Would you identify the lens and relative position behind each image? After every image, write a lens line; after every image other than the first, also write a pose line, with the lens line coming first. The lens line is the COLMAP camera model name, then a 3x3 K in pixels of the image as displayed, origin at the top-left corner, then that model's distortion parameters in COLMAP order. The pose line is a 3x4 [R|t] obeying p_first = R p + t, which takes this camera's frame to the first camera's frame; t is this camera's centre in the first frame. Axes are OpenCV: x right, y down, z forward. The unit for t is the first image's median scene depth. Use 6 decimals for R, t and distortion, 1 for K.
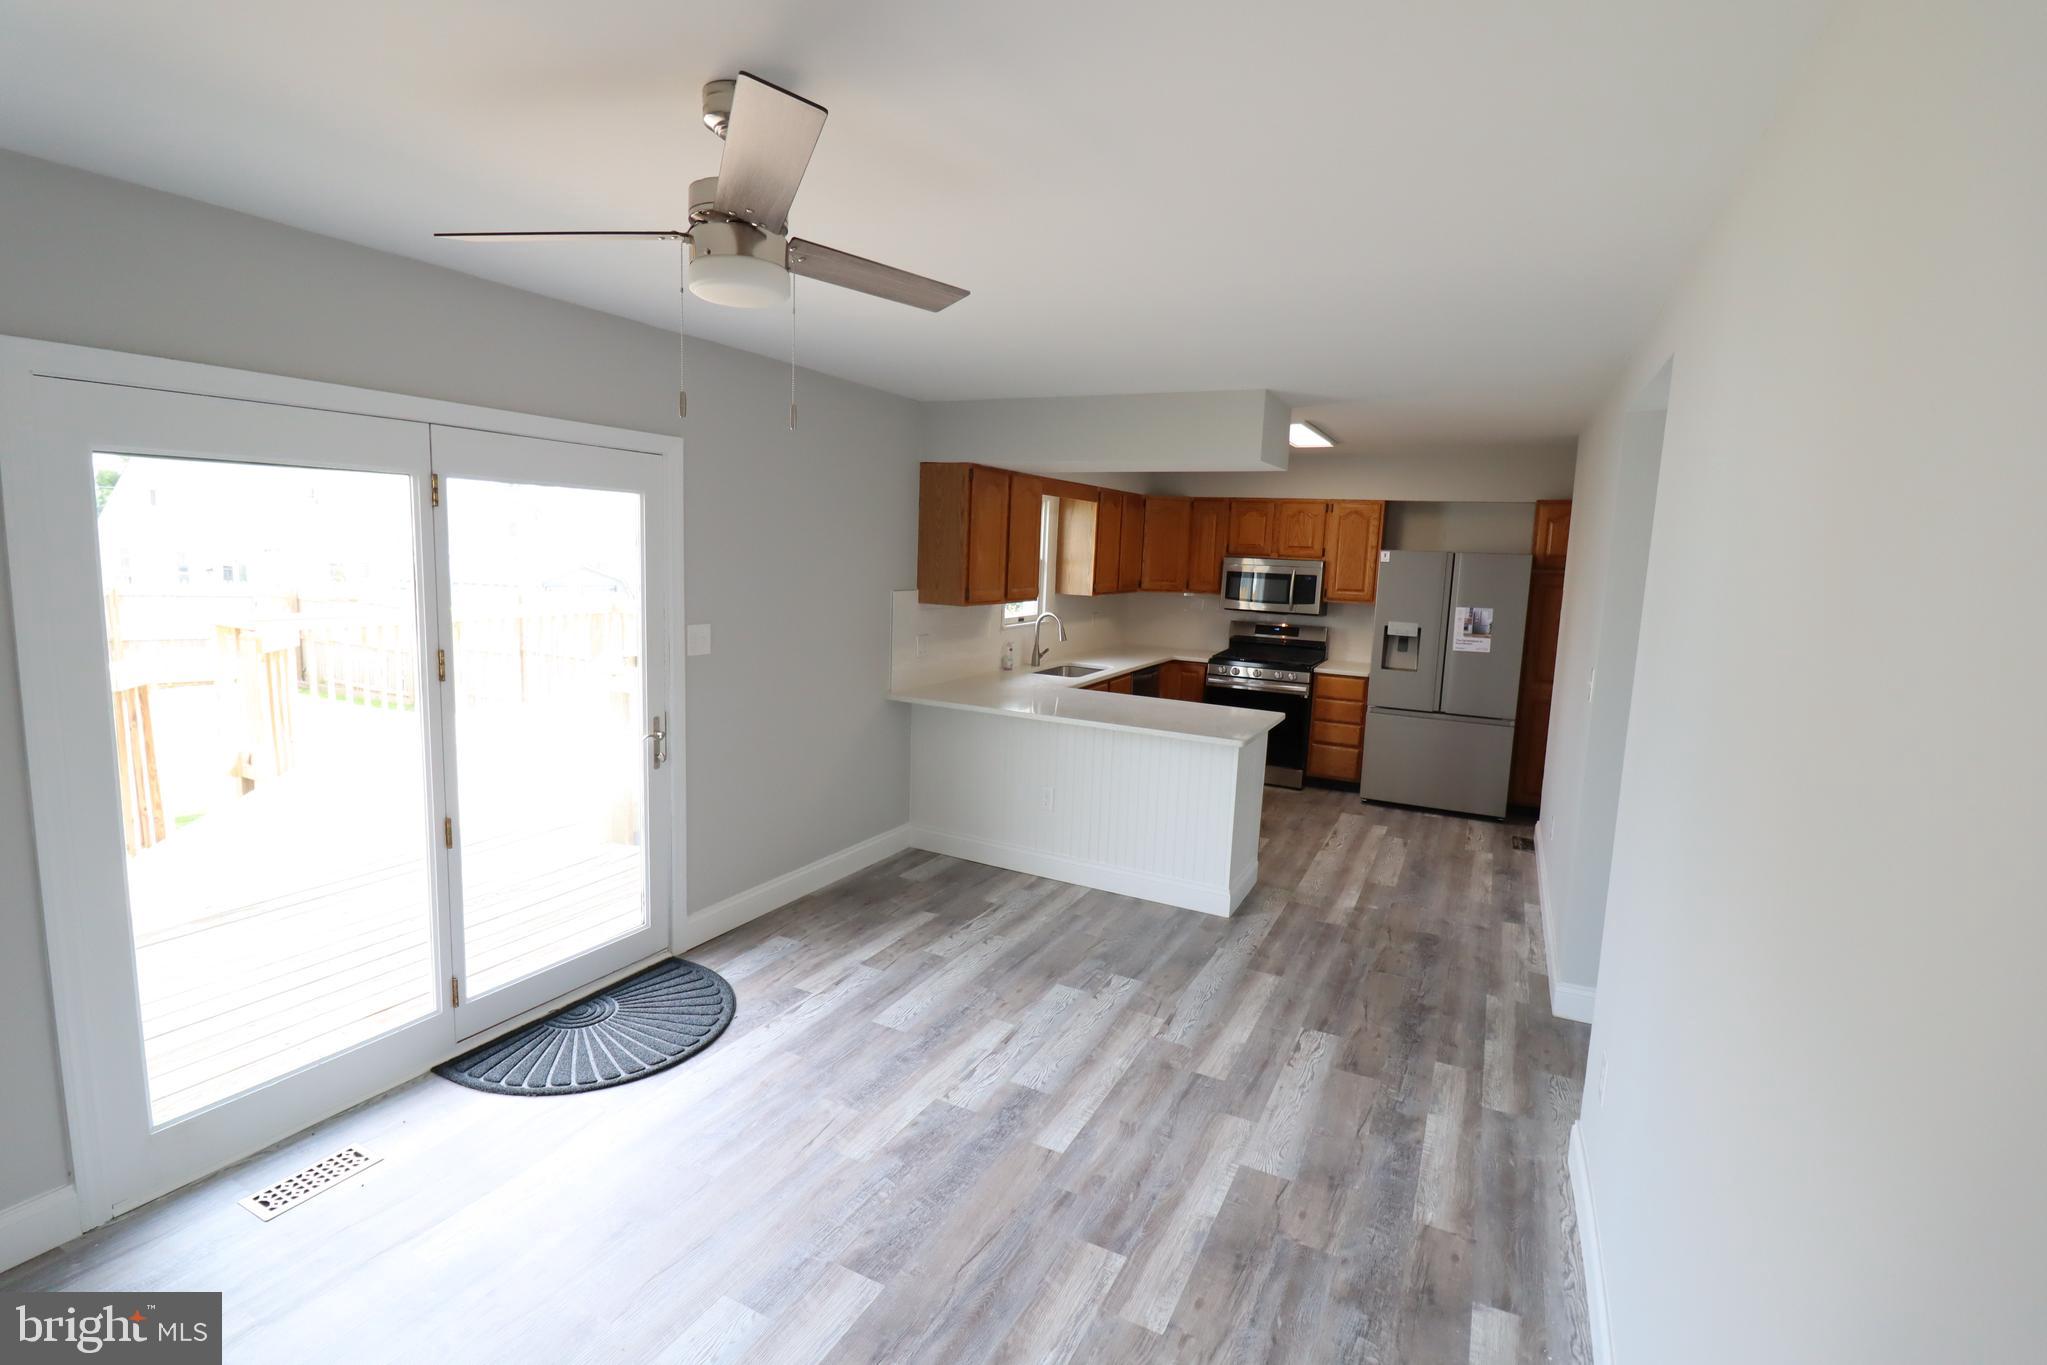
lens RADIAL K [[949.6, 0, 1018.5], [0, 949.6, 681.7], [0, 0, 1]] dist [-0.001450, -0.015288]
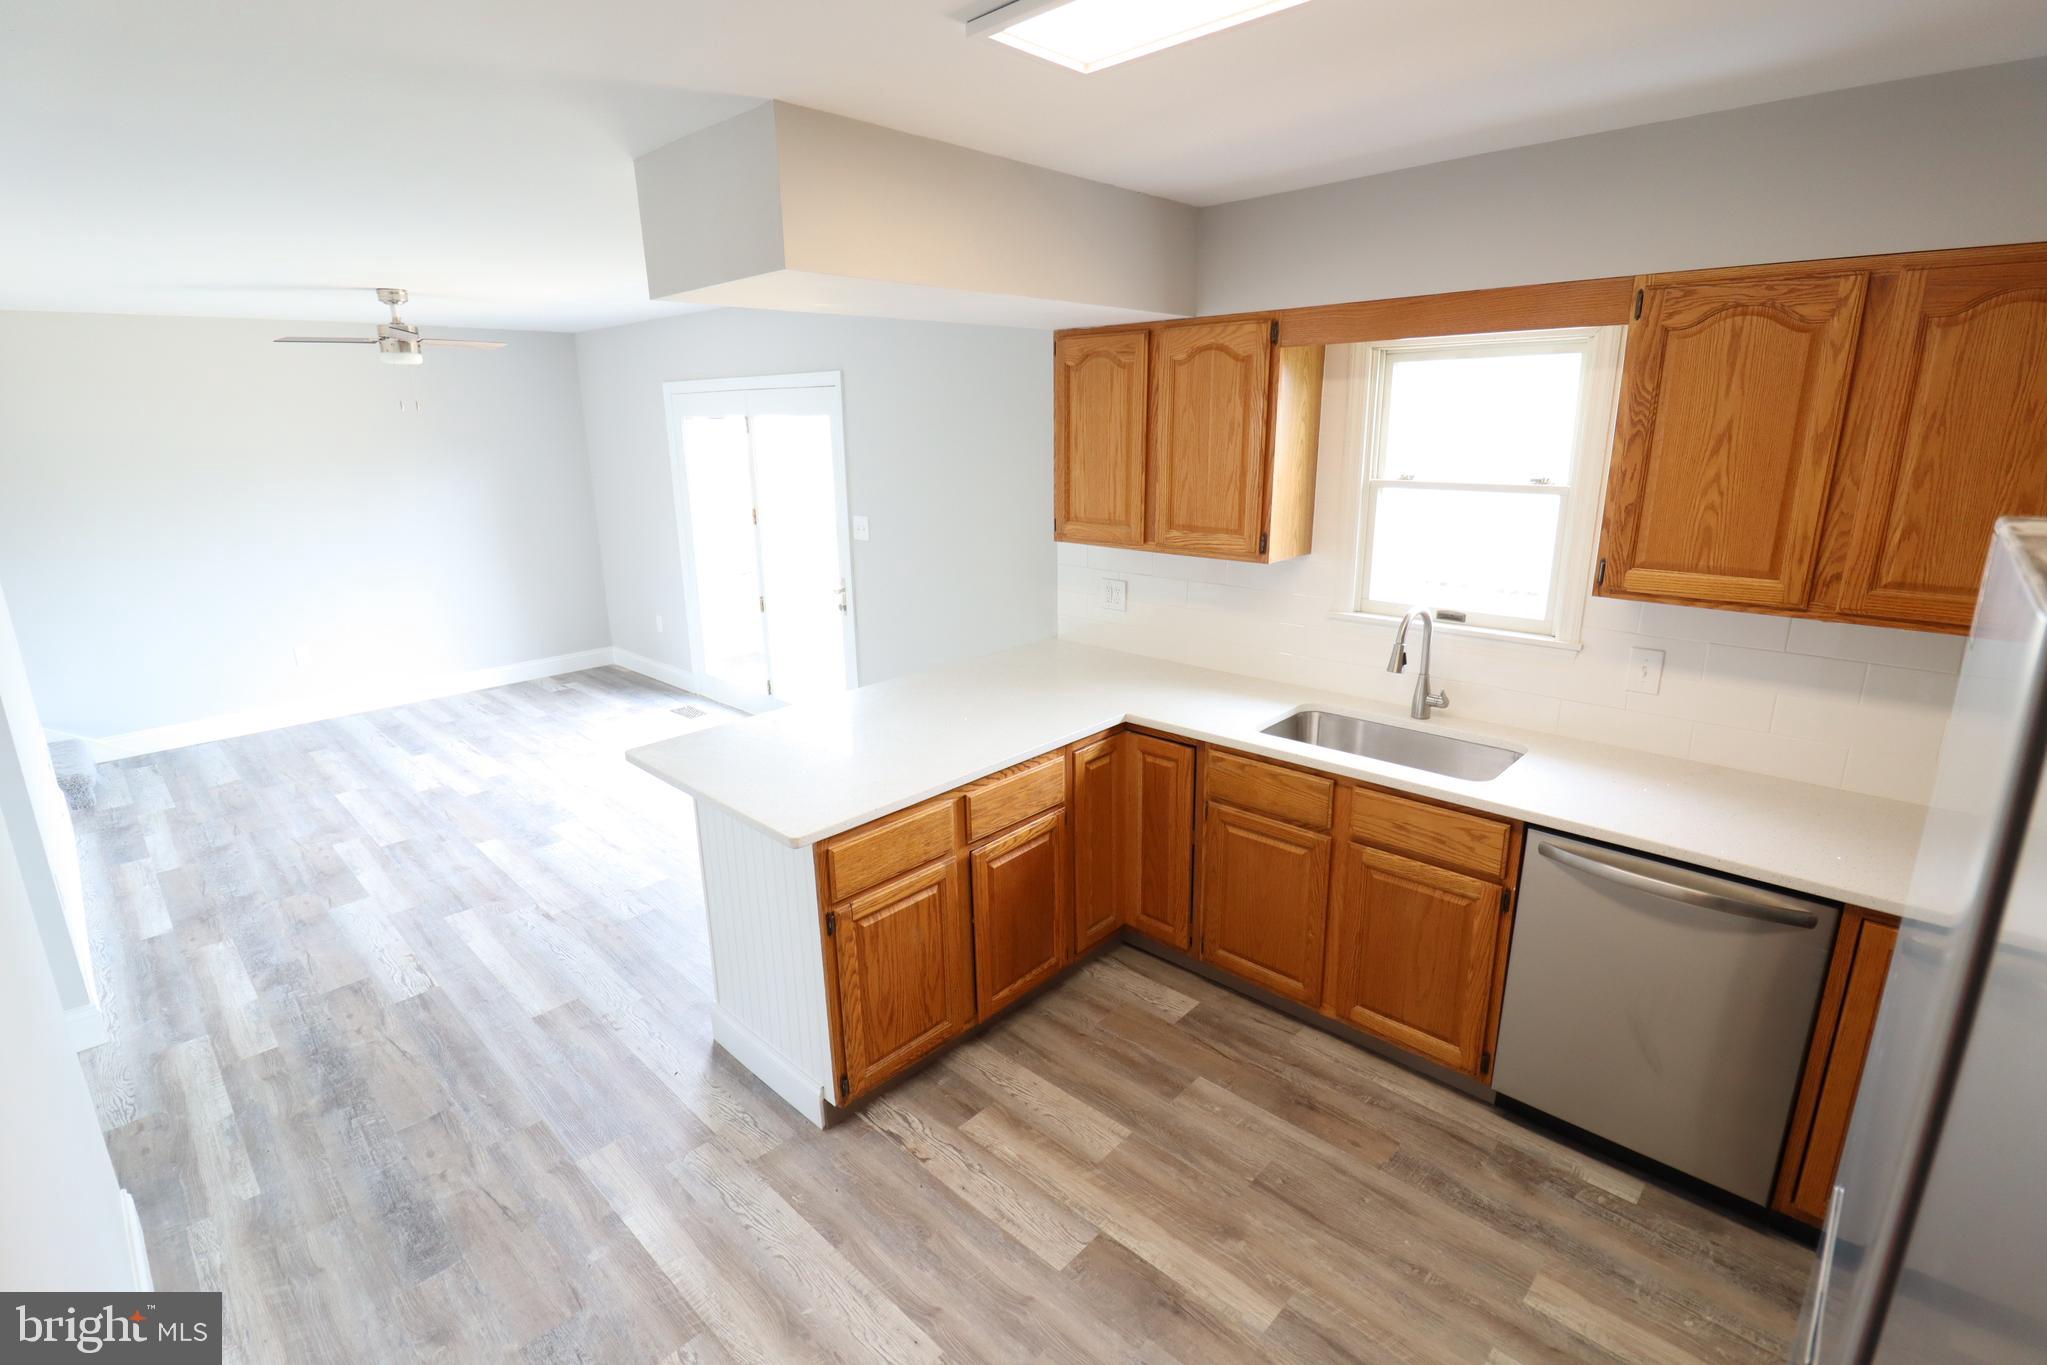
lens RADIAL K [[960.1, 0, 1012.0], [0, 960.1, 666.9], [0, 0, 1]] dist [0.000572, -0.013737]
pose [[-0.300034, 0.213210, -0.929796, 0.576377], [-0.128618, 0.956760, 0.260897, -0.154847], [0.945218, 0.197867, -0.259638, 1.054746]]
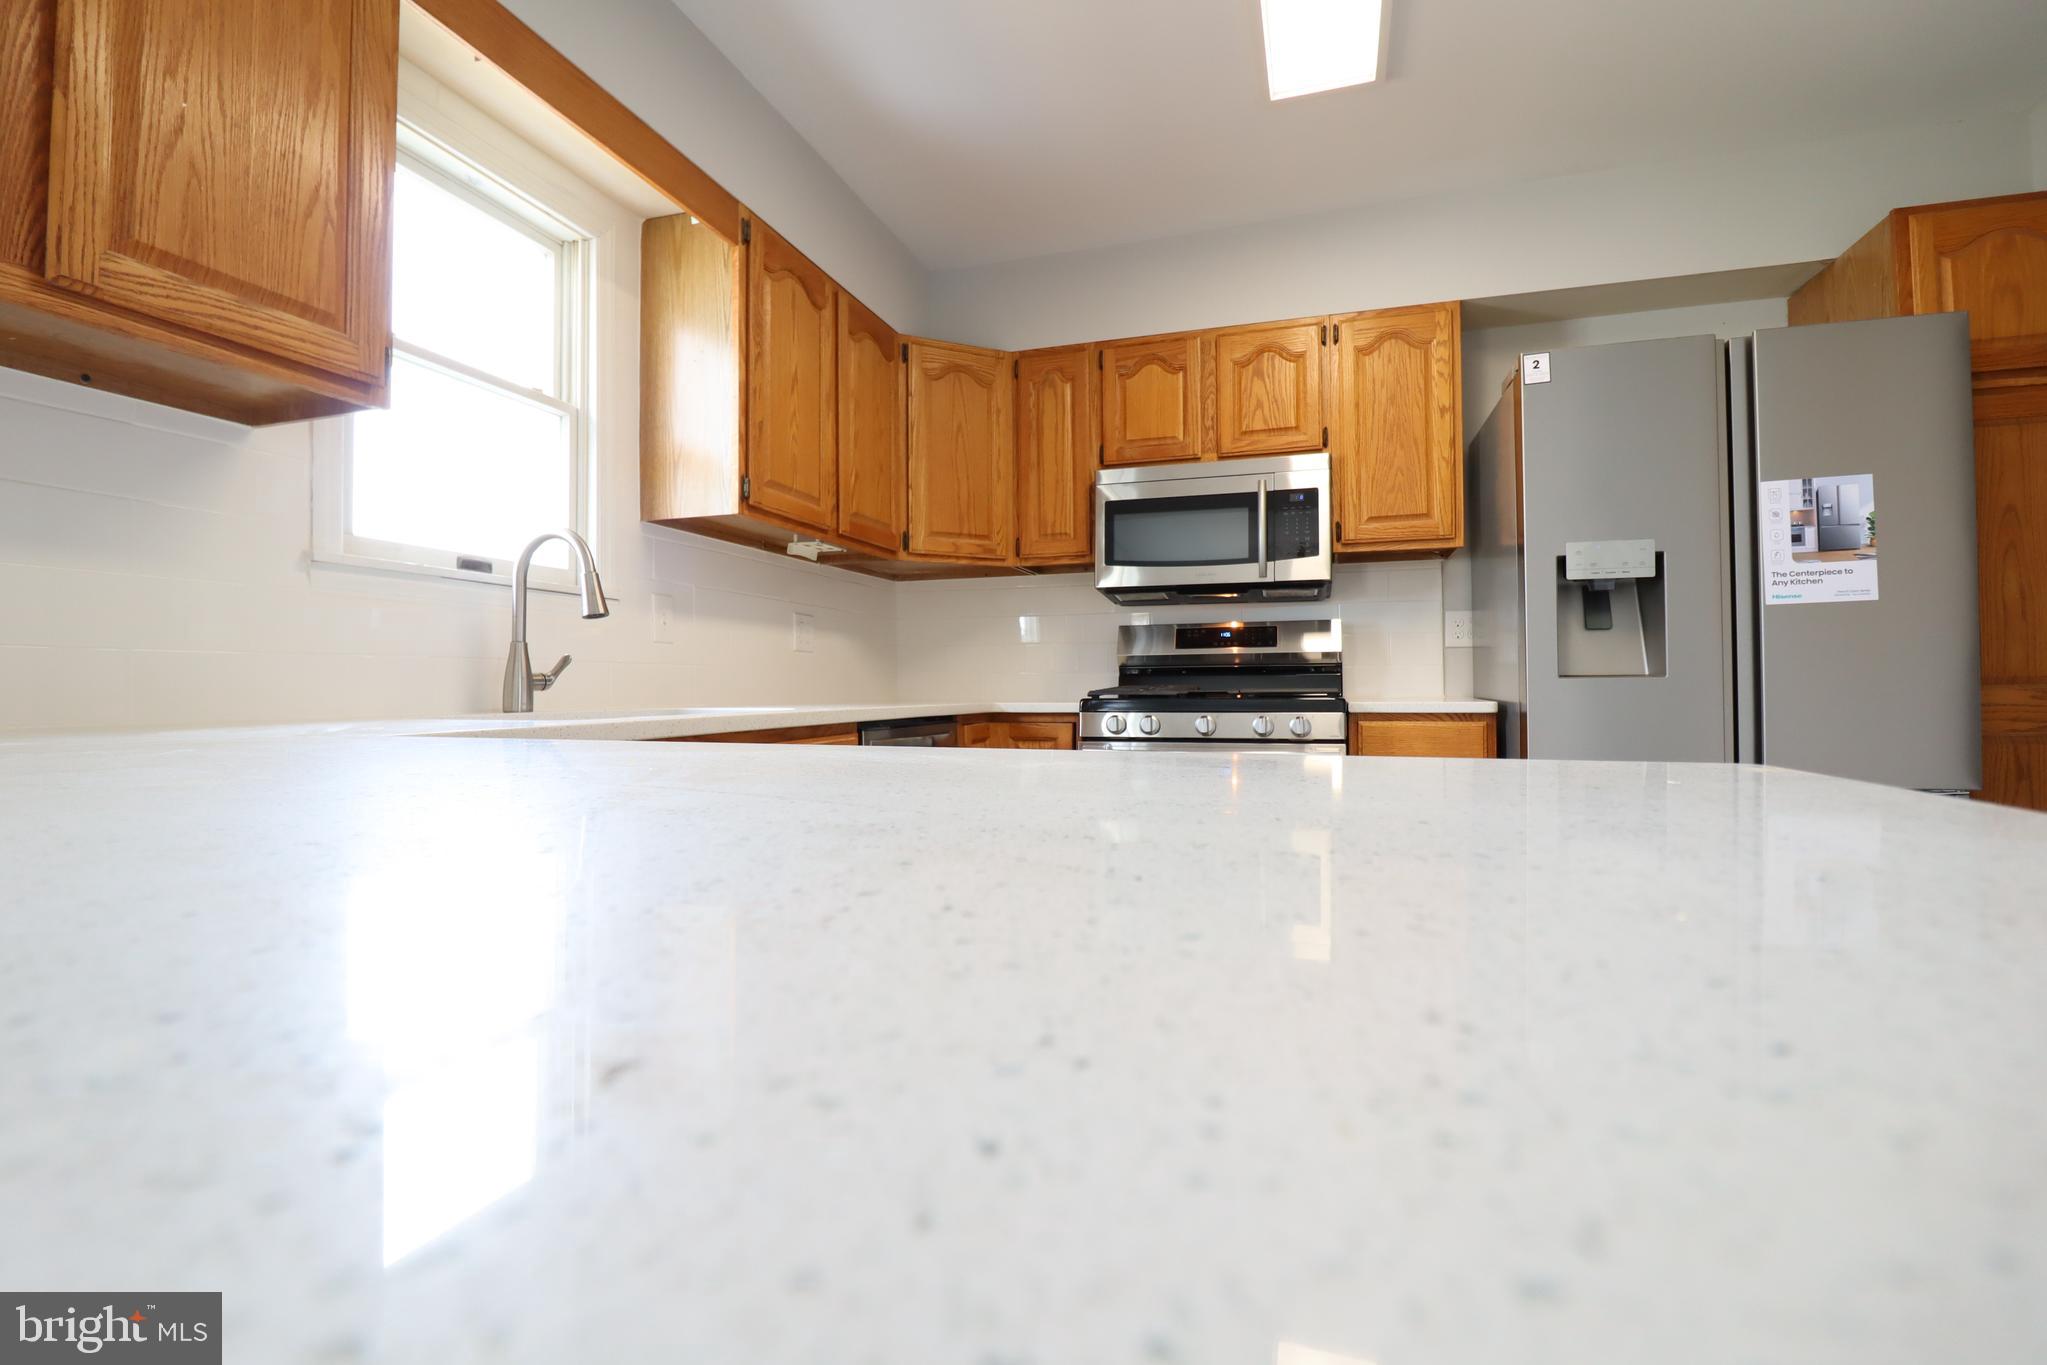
lens RADIAL K [[949.3, 0, 1013.6], [0, 949.3, 676.3], [0, 0, 1]] dist [-0.002327, -0.011411]
pose [[0.987287, -0.042572, 0.153142, 0.143191], [0.065360, 0.986974, -0.147002, 0.028778], [-0.144889, 0.155142, 0.977209, 0.781391]]
